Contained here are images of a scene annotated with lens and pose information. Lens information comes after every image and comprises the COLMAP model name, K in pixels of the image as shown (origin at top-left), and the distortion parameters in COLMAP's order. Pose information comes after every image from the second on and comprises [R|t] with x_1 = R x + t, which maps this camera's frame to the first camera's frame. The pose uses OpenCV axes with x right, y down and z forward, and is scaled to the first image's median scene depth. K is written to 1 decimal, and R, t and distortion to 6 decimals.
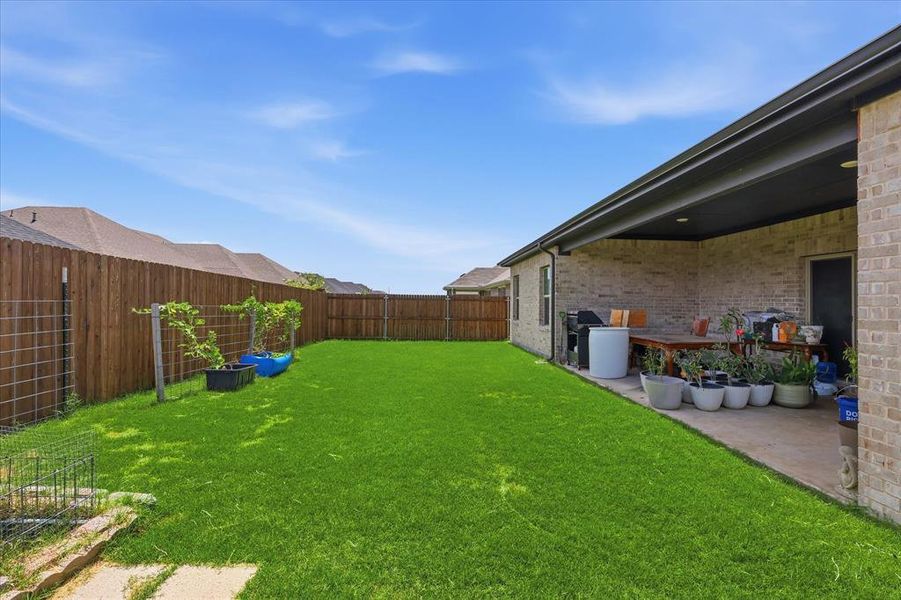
lens RADIAL K [[405.9, 0, 460.4], [0, 405.9, 303.5], [0, 0, 1]] dist [-0.001588, -0.001264]
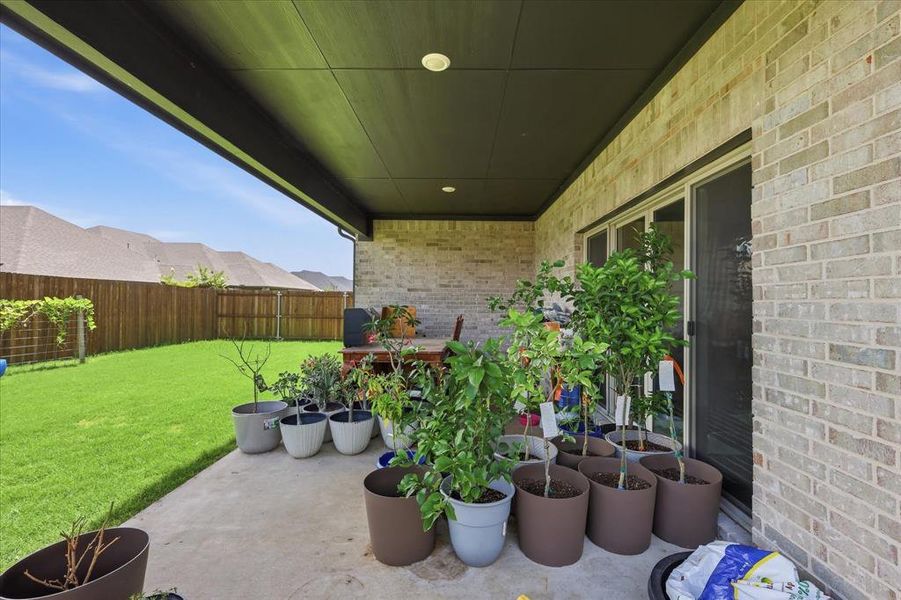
lens RADIAL K [[405.9, 0, 458.1], [0, 405.9, 296.3], [0, 0, 1]] dist [-0.001588, -0.001264]
pose [[0.997859, -0.003765, -0.065294, 0.494909], [0.002966, 0.999919, -0.012340, 0.004886], [0.065335, 0.012120, 0.997790, 0.185021]]
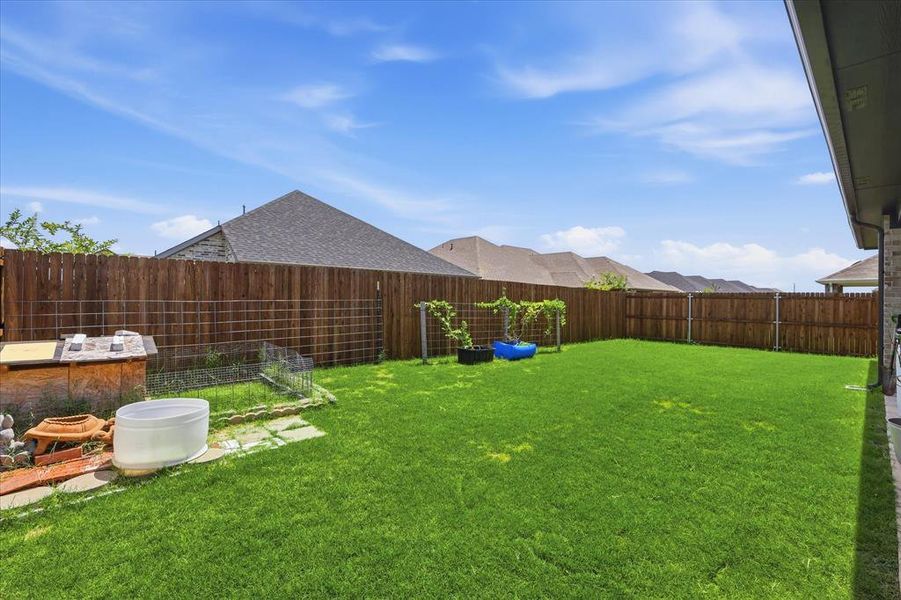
lens RADIAL K [[405.9, 0, 455.5], [0, 405.9, 296.8], [0, 0, 1]] dist [-0.001588, -0.001264]
pose [[0.644729, -0.011090, -0.764331, 0.295481], [-0.001884, 0.999869, -0.016097, 0.003945], [0.764409, 0.011818, 0.644623, 0.044172]]
